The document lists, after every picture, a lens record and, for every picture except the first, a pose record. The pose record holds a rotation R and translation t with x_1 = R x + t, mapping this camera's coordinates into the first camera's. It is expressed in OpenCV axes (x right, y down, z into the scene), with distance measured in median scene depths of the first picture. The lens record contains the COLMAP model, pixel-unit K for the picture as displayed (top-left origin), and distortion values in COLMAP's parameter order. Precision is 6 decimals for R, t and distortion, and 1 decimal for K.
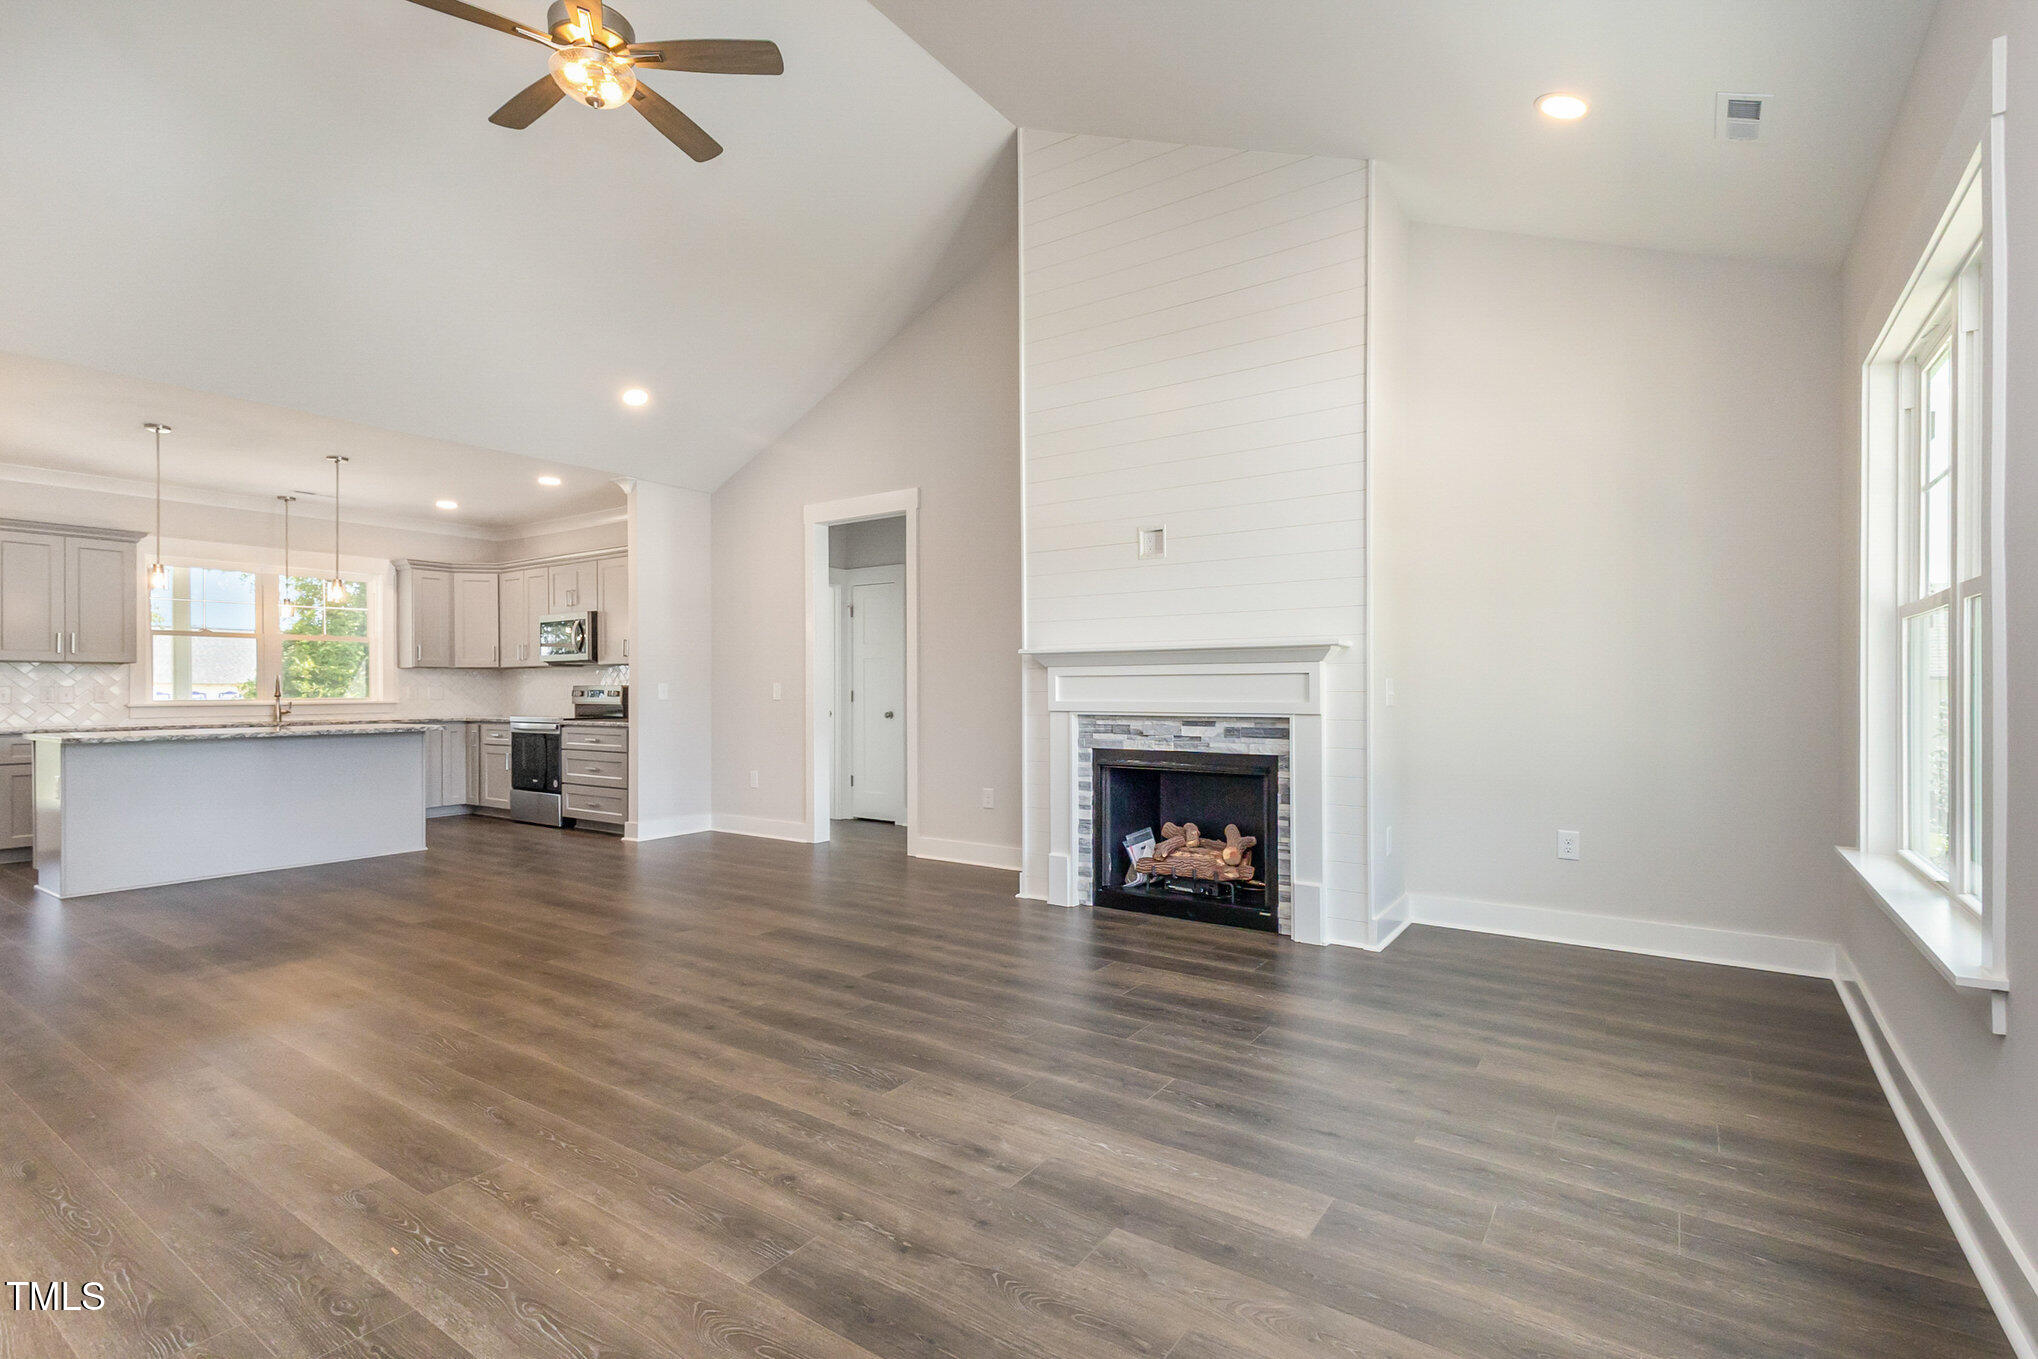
lens RADIAL K [[944.7, 0, 1030.0], [0, 944.7, 684.8], [0, 0, 1]] dist [0.024486, -0.000329]
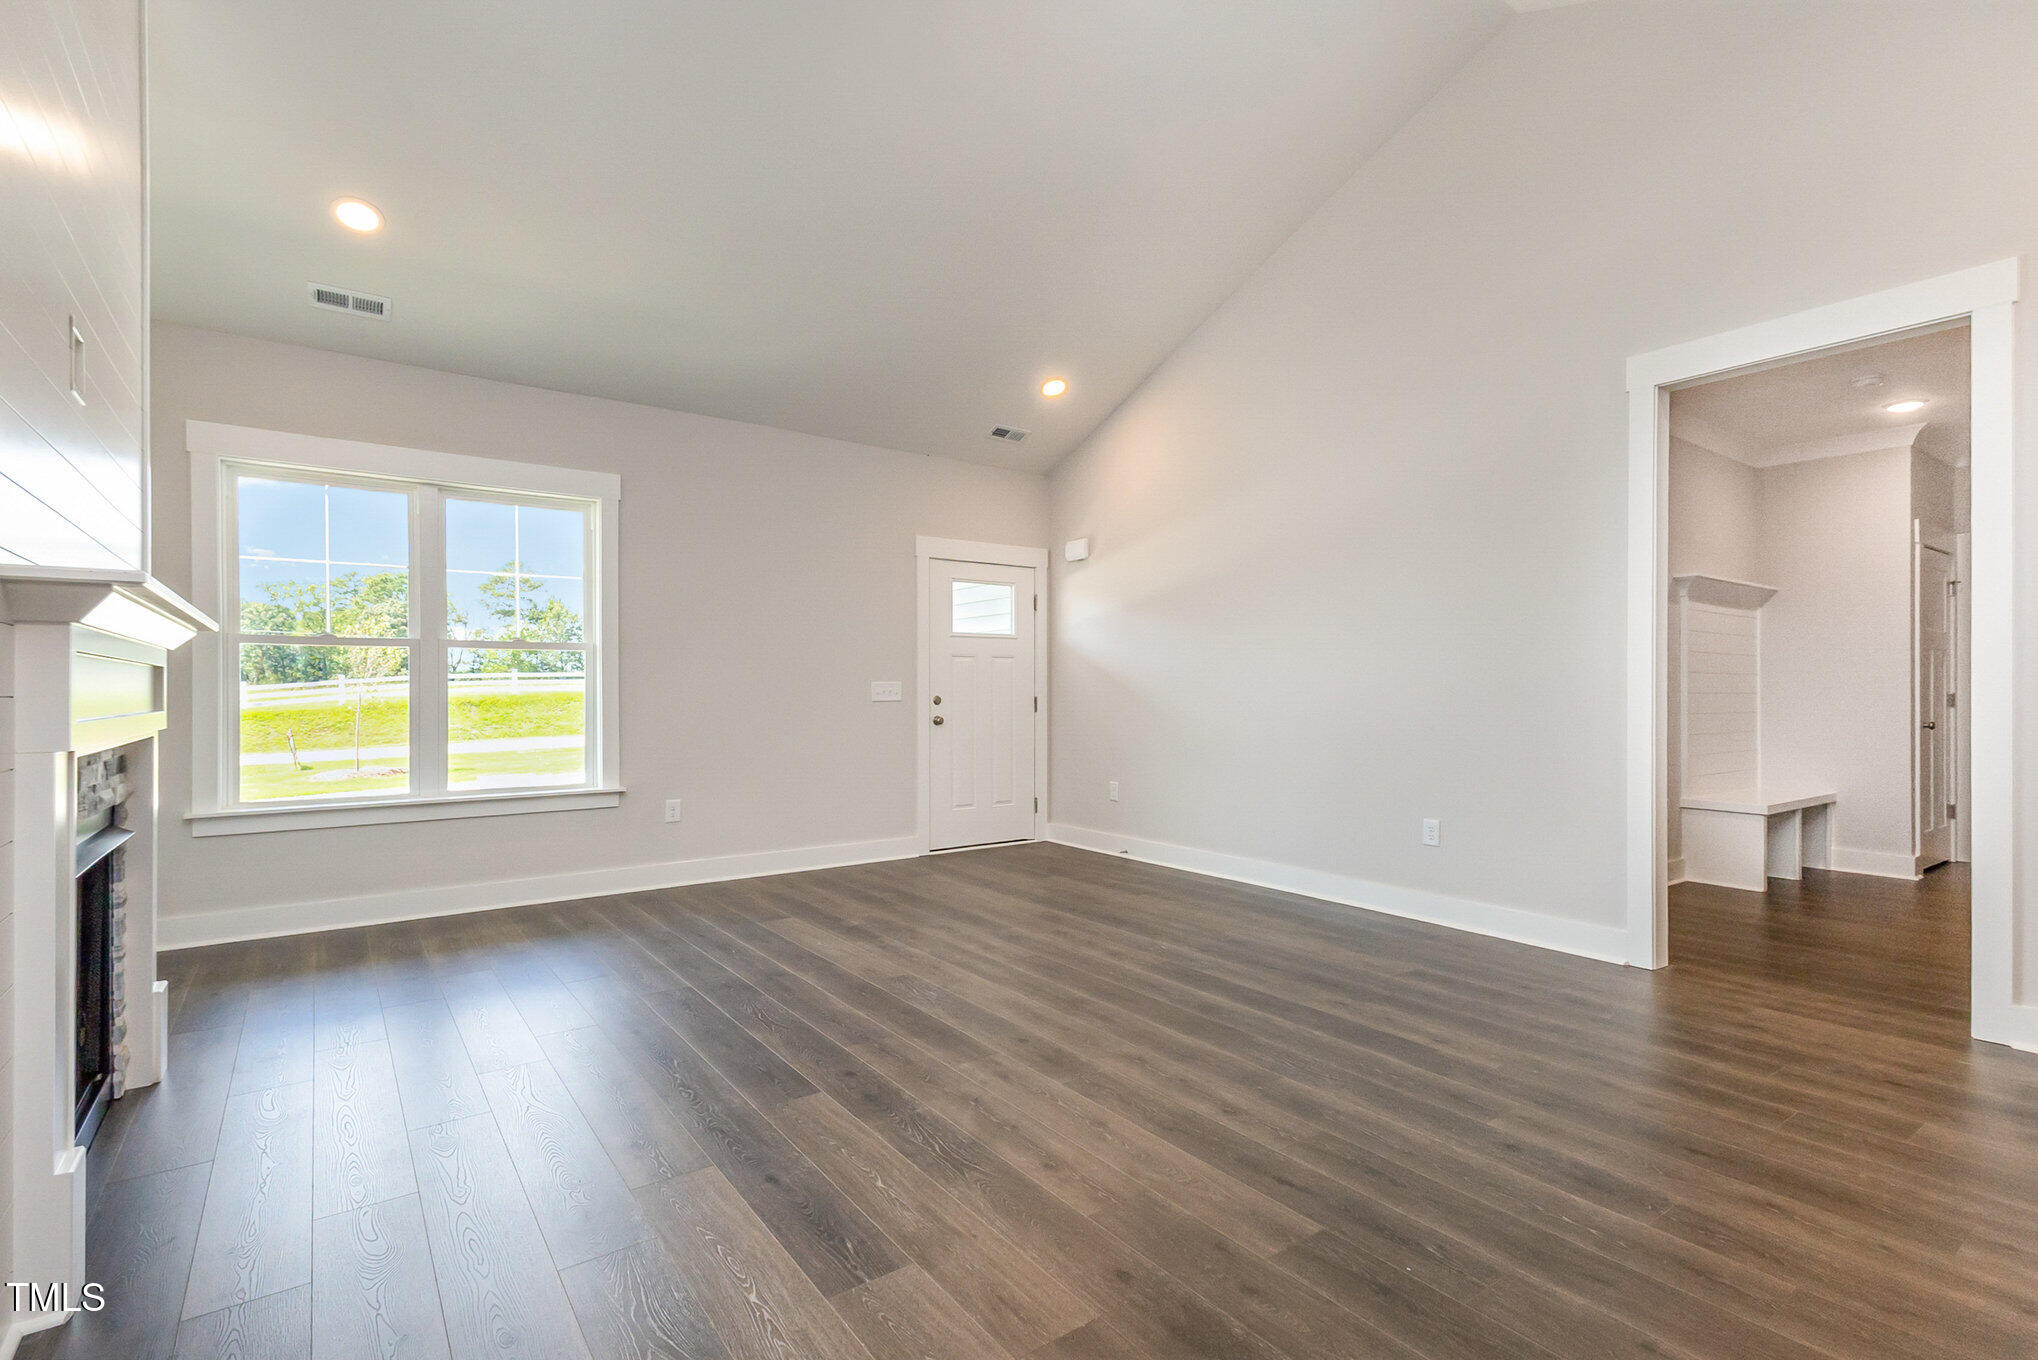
lens RADIAL K [[944.7, 0, 1020.7], [0, 944.7, 692.8], [0, 0, 1]] dist [0.024486, -0.000329]
pose [[-0.941995, 0.003654, 0.335607, -0.445237], [0.003680, 0.999993, -0.000557, 0.006810], [-0.335607, 0.000711, -0.942002, 1.287728]]
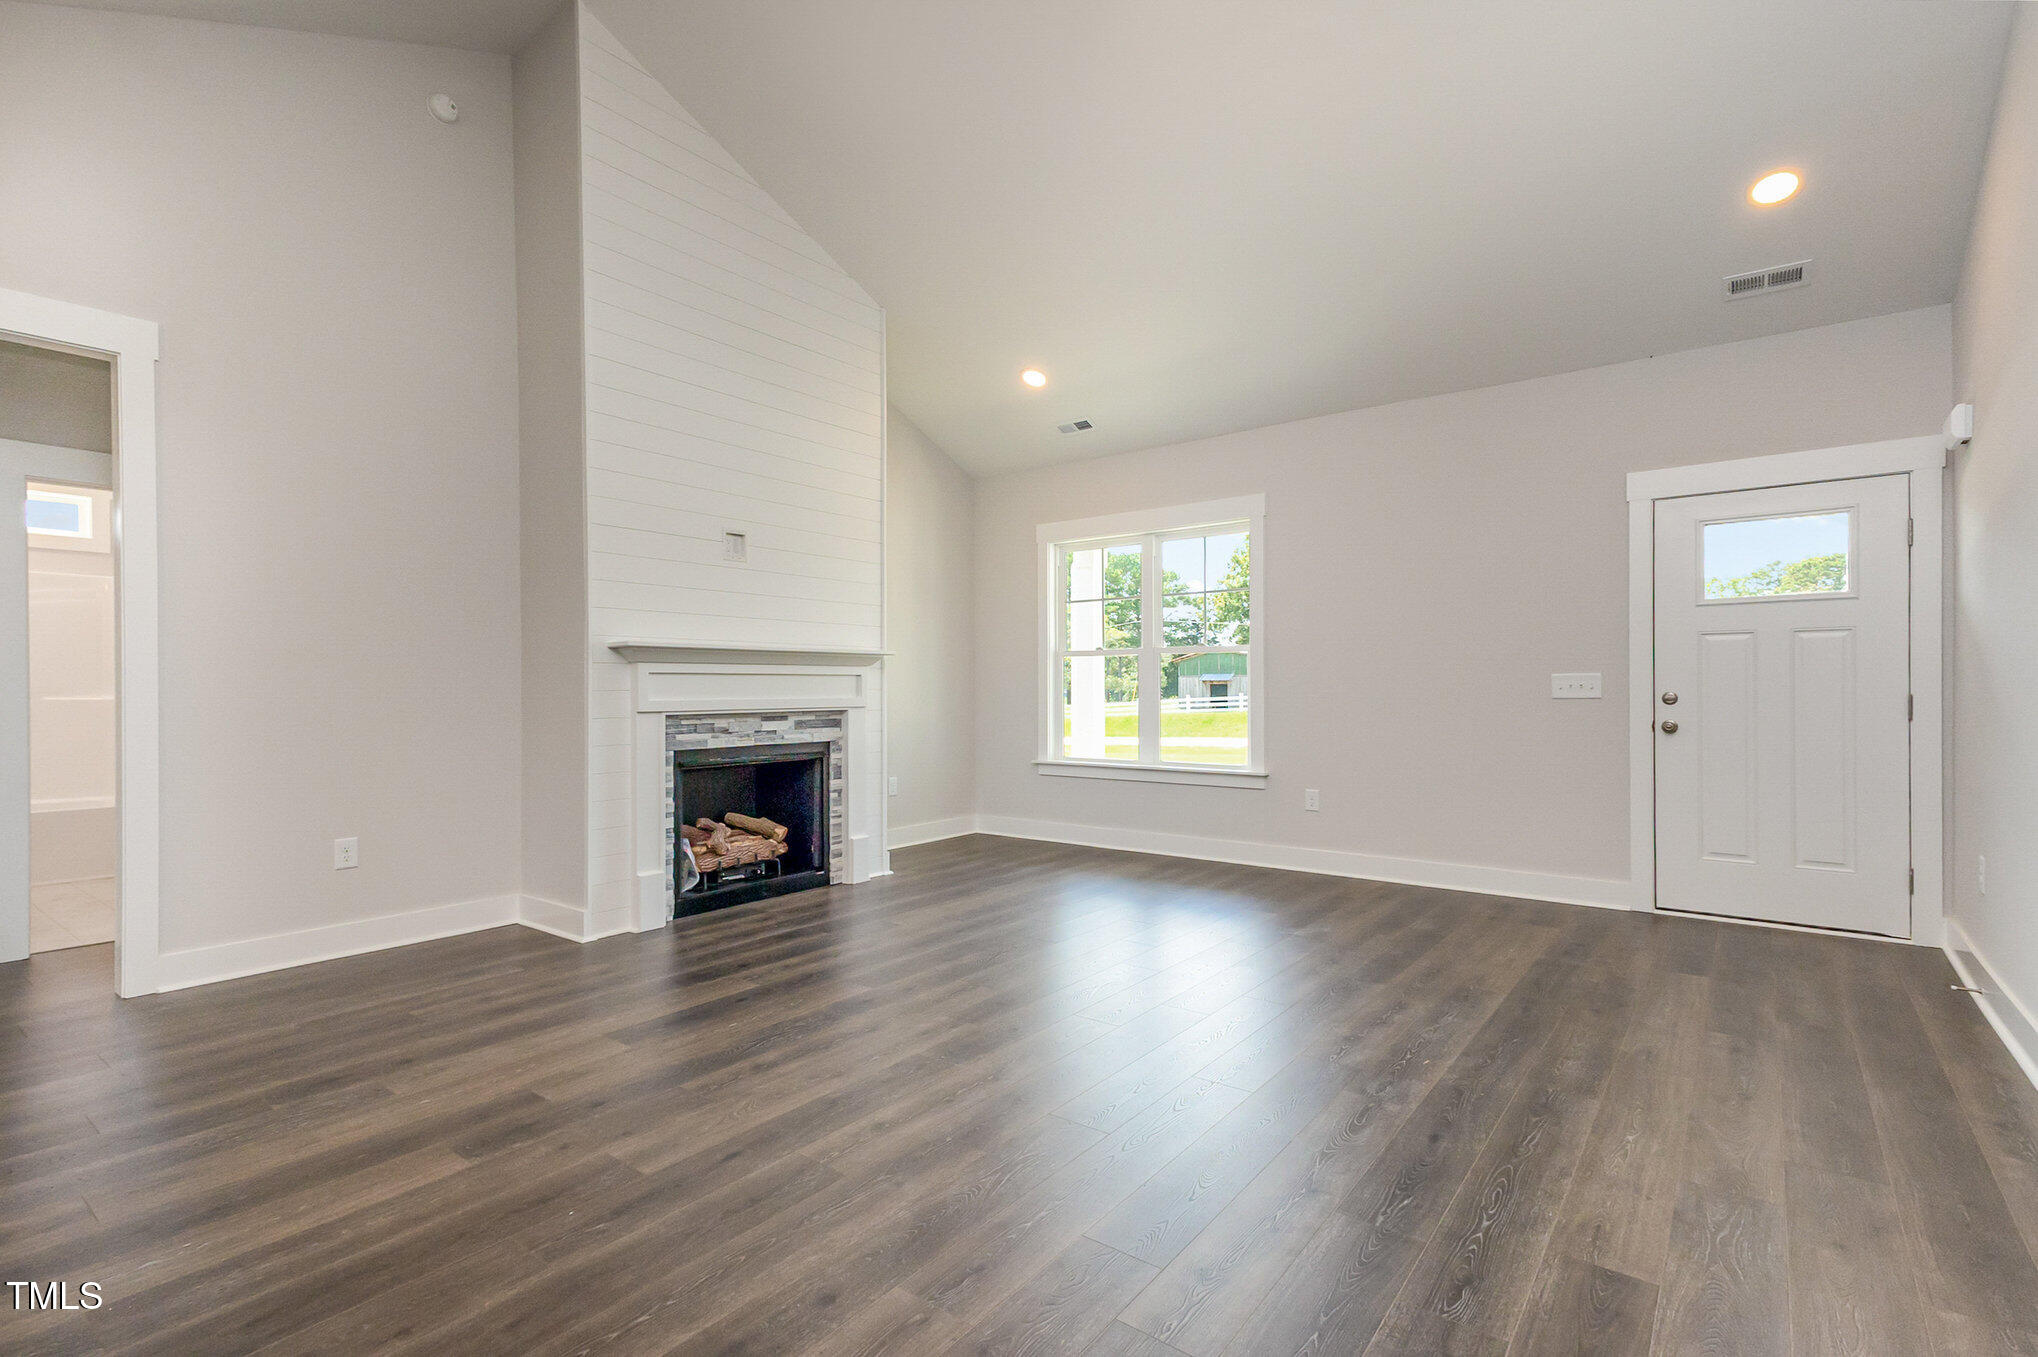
lens RADIAL K [[944.7, 0, 1018.4], [0, 944.7, 688.1], [0, 0, 1]] dist [0.024486, -0.000329]
pose [[0.055566, 0.002988, 0.998451, -0.895182], [0.000543, 0.999995, -0.003023, 0.008682], [-0.998455, 0.000710, 0.055564, 0.640969]]
